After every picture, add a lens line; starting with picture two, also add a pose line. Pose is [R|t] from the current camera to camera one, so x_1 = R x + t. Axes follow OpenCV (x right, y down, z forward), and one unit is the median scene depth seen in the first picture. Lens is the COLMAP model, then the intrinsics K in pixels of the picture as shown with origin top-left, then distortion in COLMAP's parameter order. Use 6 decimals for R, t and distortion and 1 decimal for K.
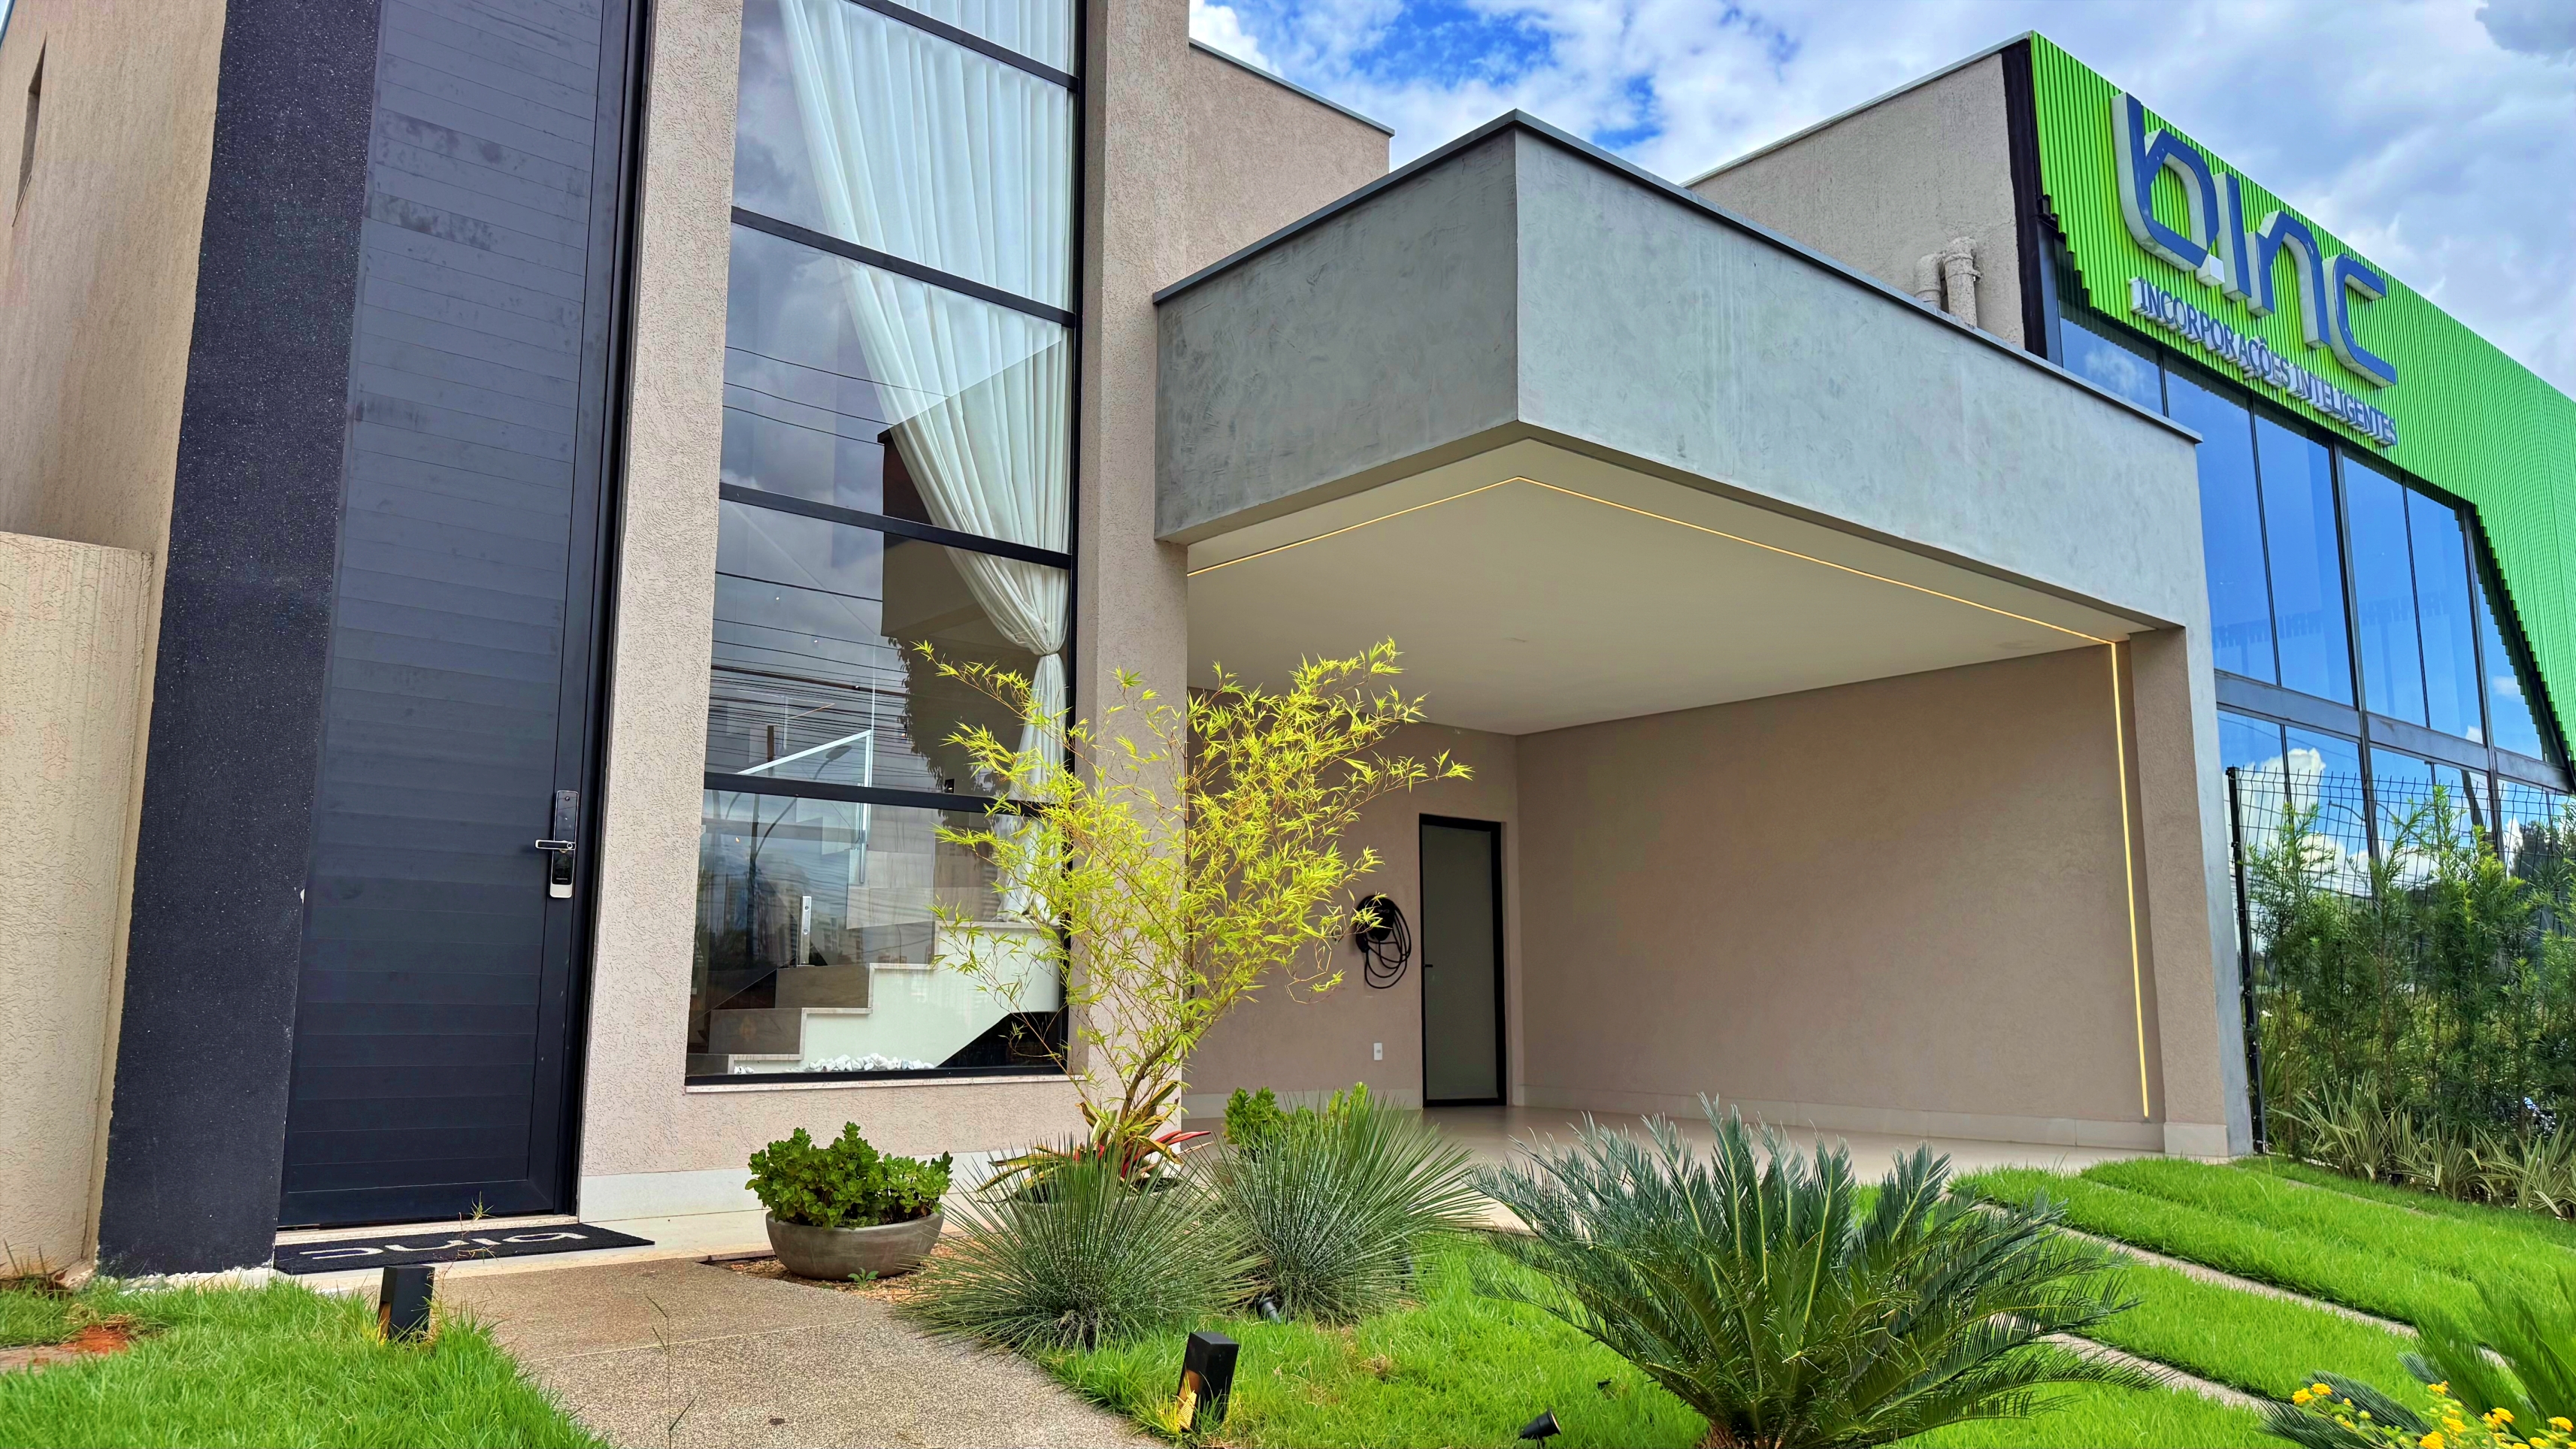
lens RADIAL K [[1784.6, 0, 1288.0], [0, 1784.6, 724.5], [0, 0, 1]] dist [0.187378, -0.358242]
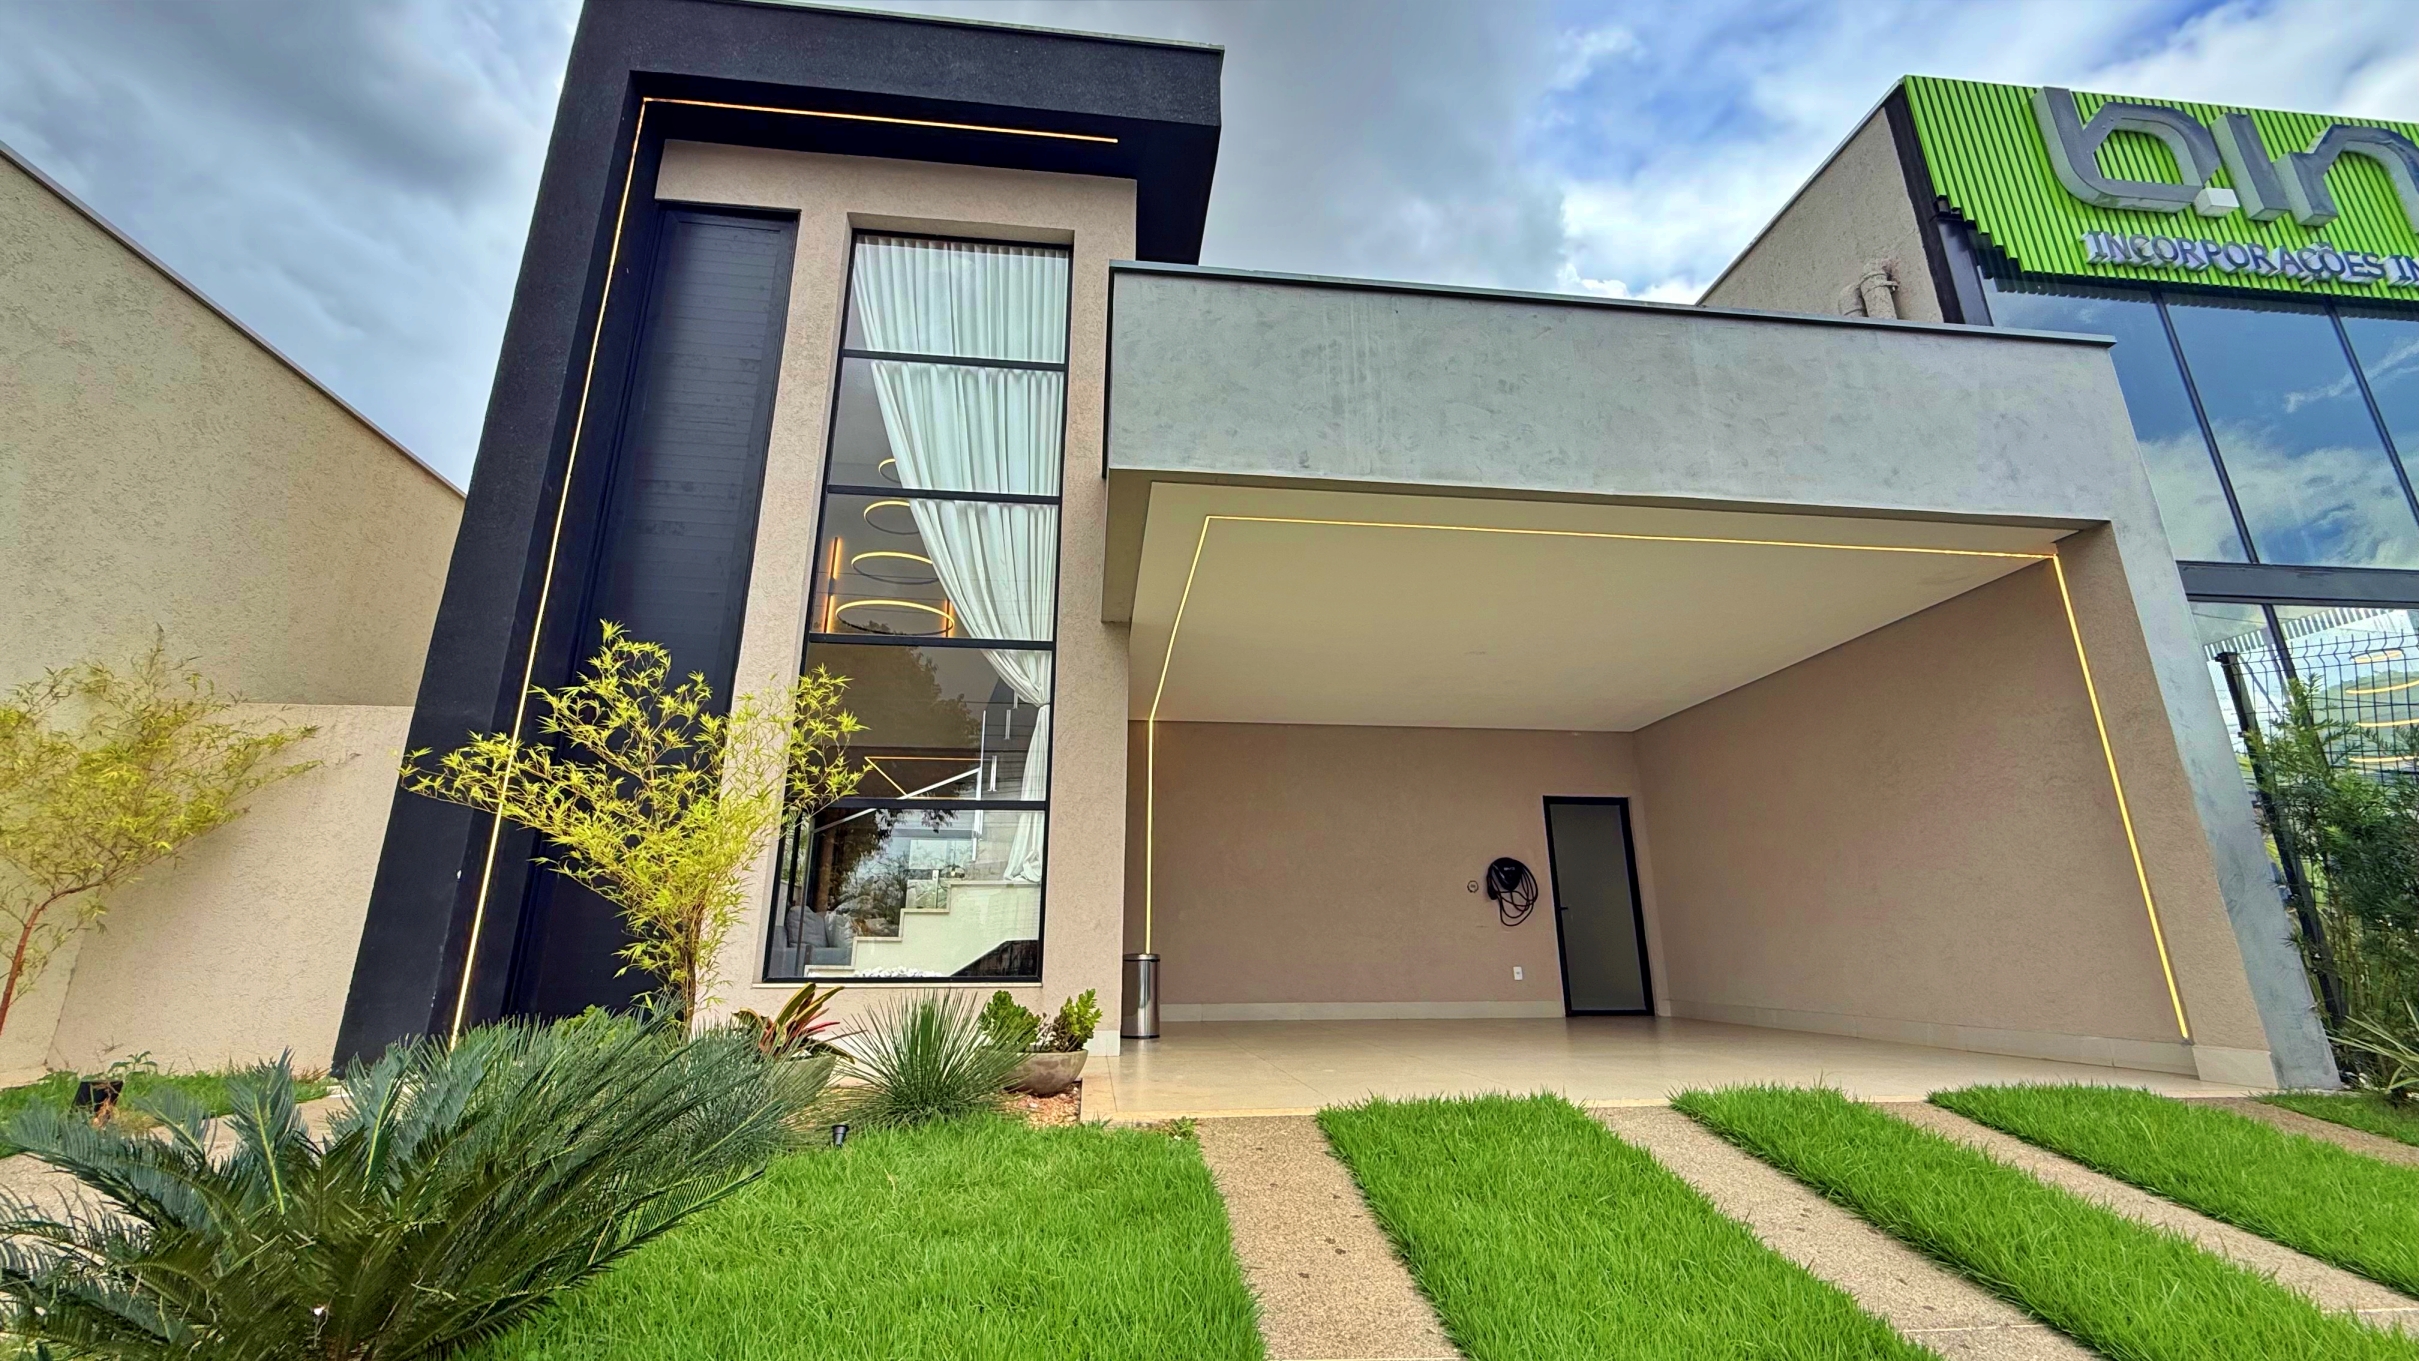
lens RADIAL K [[963.5, 0, 1196.7], [0, 963.5, 673.7], [0, 0, 1]] dist [0.003320, 0.000271]
pose [[0.827703, -0.164721, -0.536447, 0.428909], [0.095143, 0.983301, -0.155133, 0.075472], [0.553043, 0.077365, 0.829553, 0.370913]]
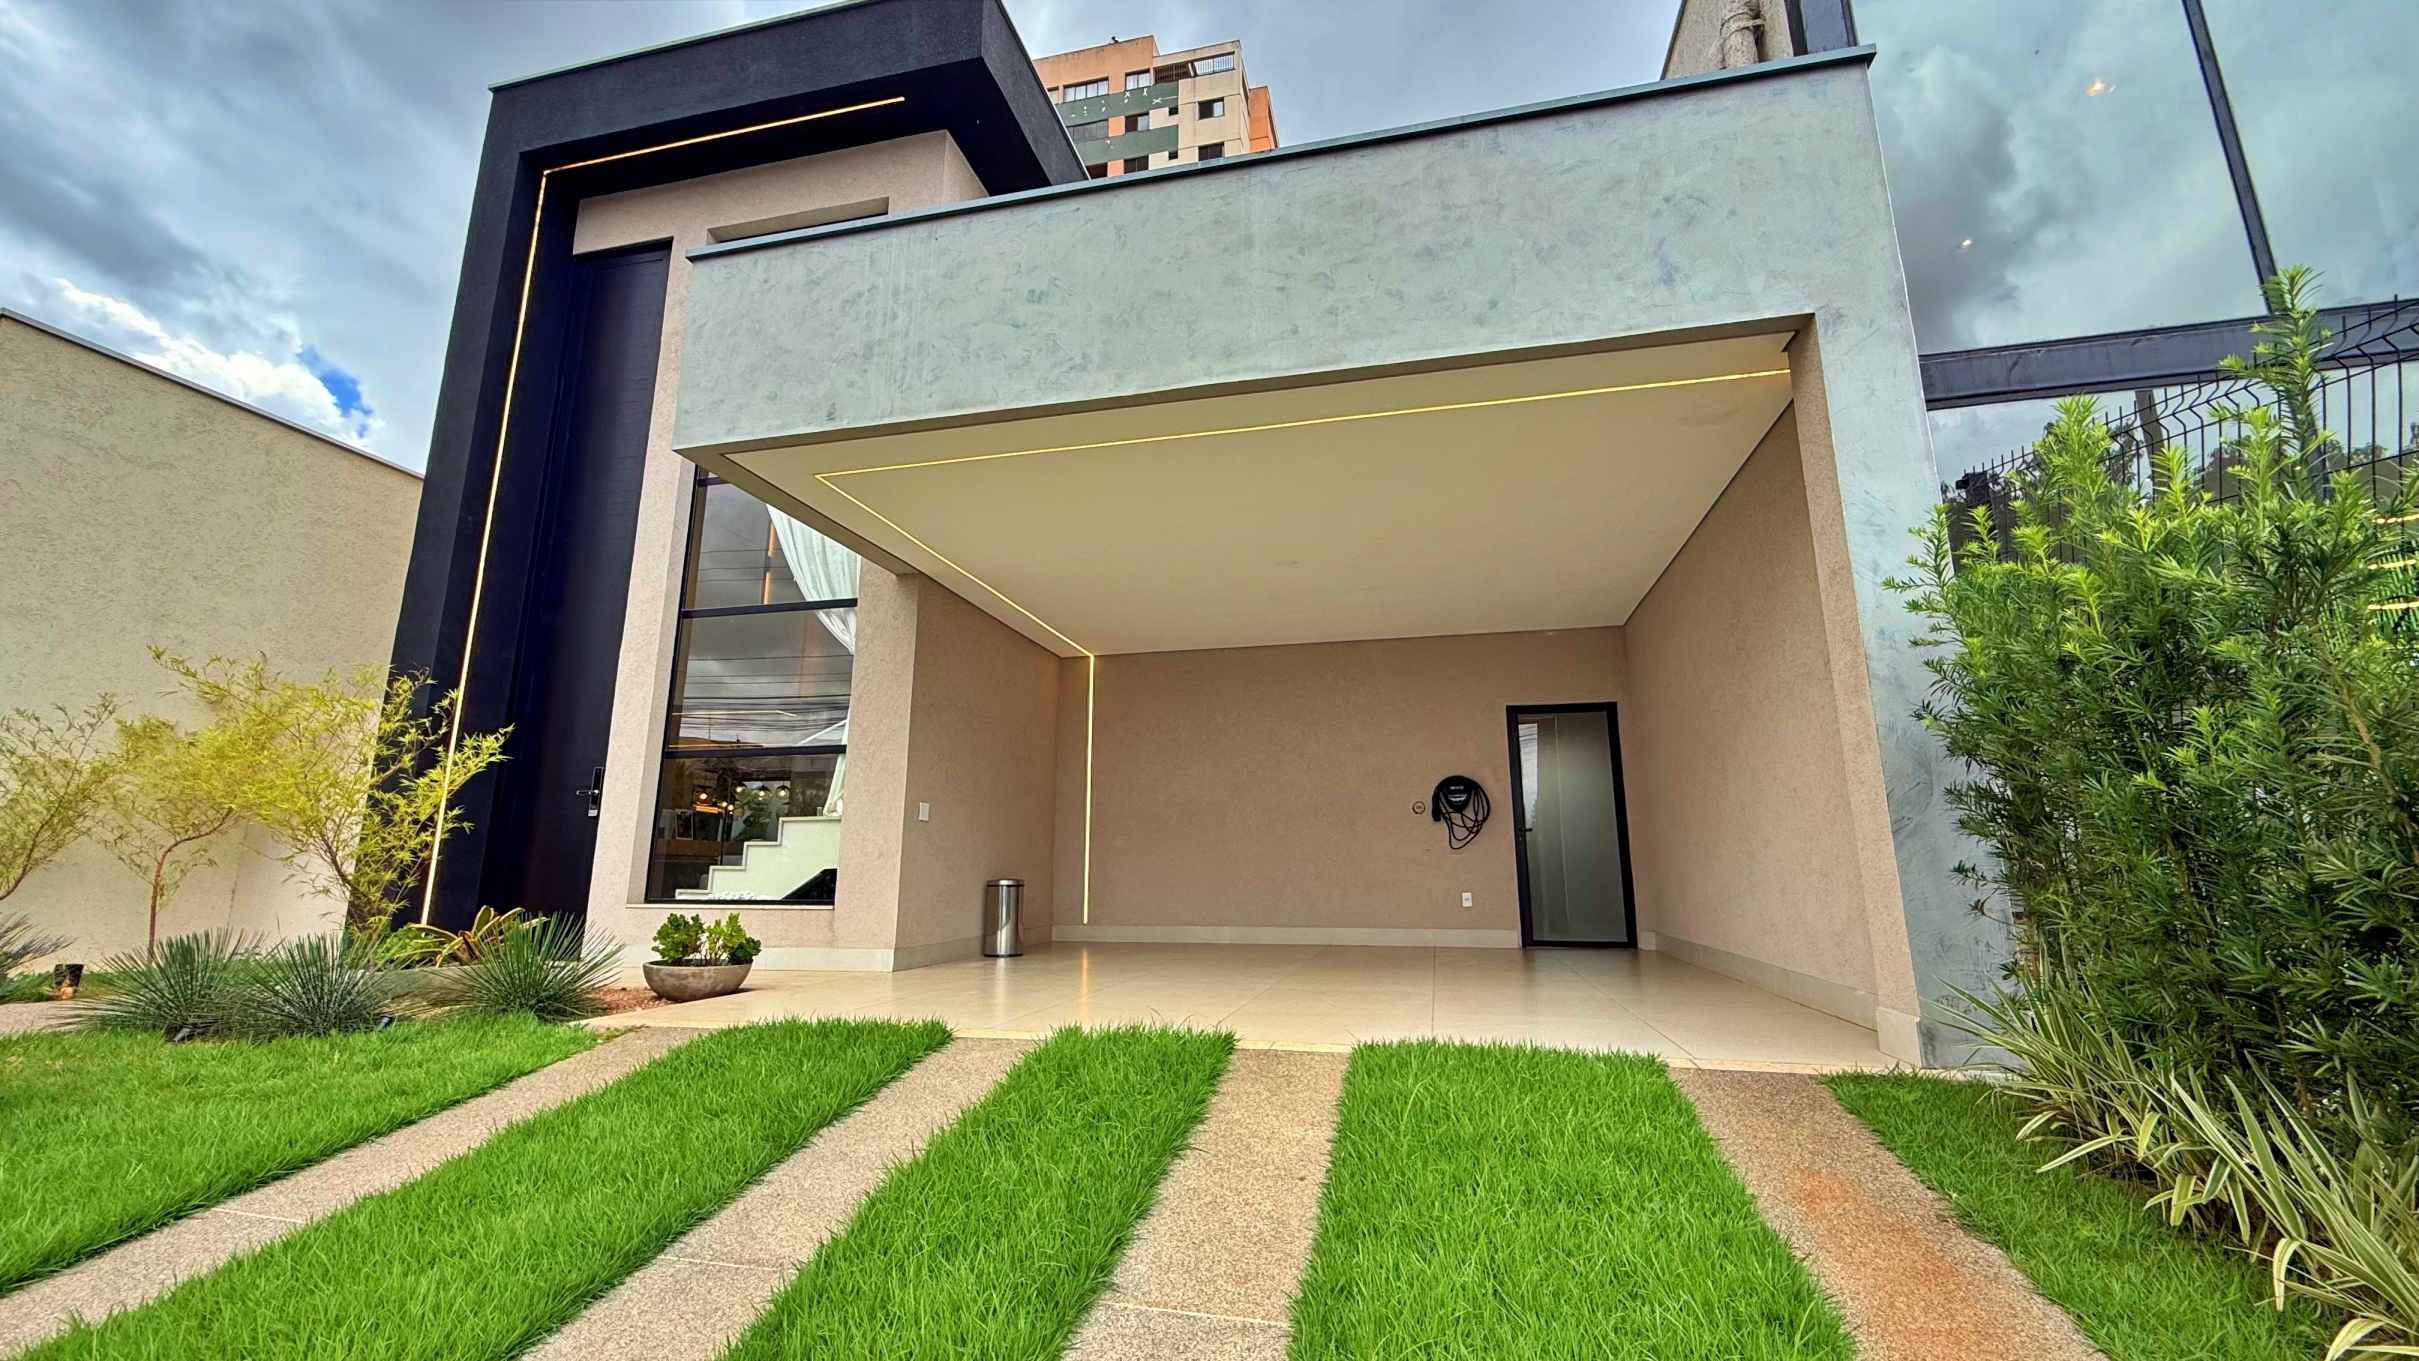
lens RADIAL K [[963.5, 0, 1196.7], [0, 963.5, 673.7], [0, 0, 1]] dist [0.003320, 0.000271]
pose [[0.585823, -0.171543, -0.792076, 0.769869], [0.132038, 0.984486, -0.115558, 0.122844], [0.799611, -0.036888, 0.599384, 0.696308]]
